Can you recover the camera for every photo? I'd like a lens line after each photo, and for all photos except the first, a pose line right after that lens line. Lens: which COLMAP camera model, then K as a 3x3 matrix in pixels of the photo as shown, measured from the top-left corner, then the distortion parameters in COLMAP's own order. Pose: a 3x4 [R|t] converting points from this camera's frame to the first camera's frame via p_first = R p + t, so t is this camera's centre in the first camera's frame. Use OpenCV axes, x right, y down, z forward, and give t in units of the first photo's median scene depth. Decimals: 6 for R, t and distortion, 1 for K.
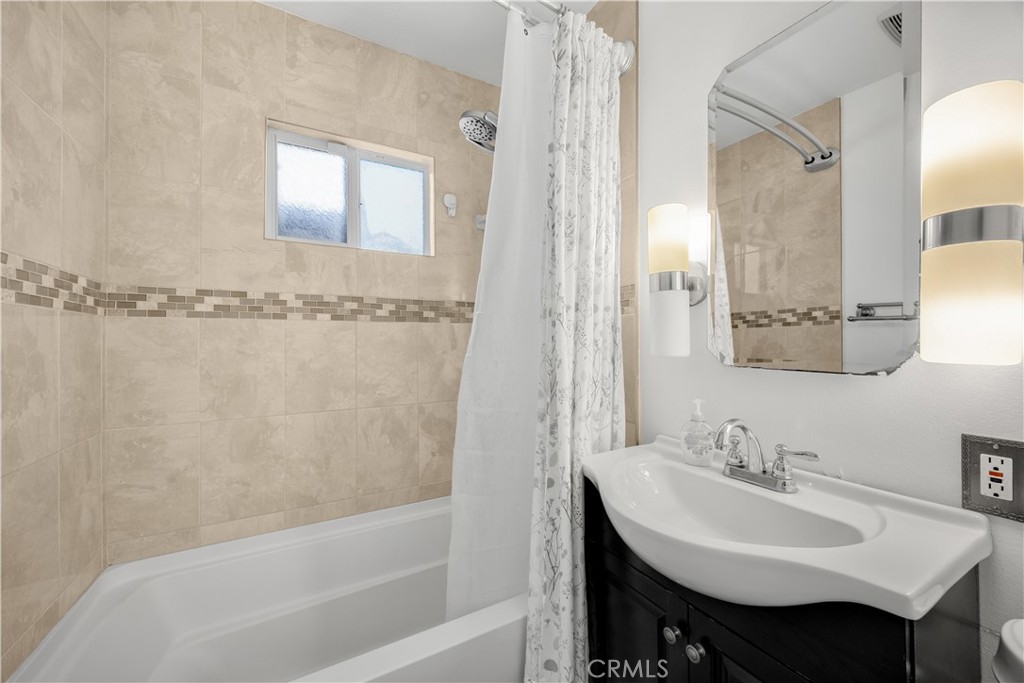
lens RADIAL K [[390.7, 0, 512.8], [0, 390.7, 339.0], [0, 0, 1]] dist [-0.000006, -0.000075]
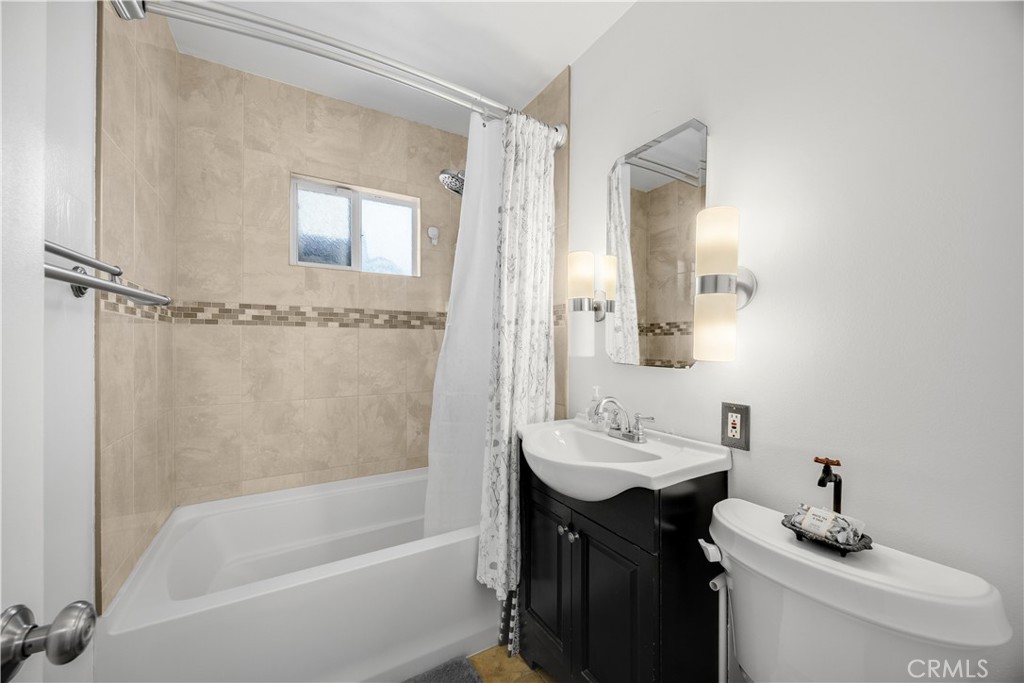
lens RADIAL K [[390.7, 0, 510.8], [0, 390.7, 343.9], [0, 0, 1]] dist [-0.000006, -0.000075]
pose [[0.999852, 0.009082, 0.014614, 0.102568], [-0.009181, 0.999935, 0.006737, -0.008128], [-0.014552, -0.006870, 0.999871, -0.363492]]
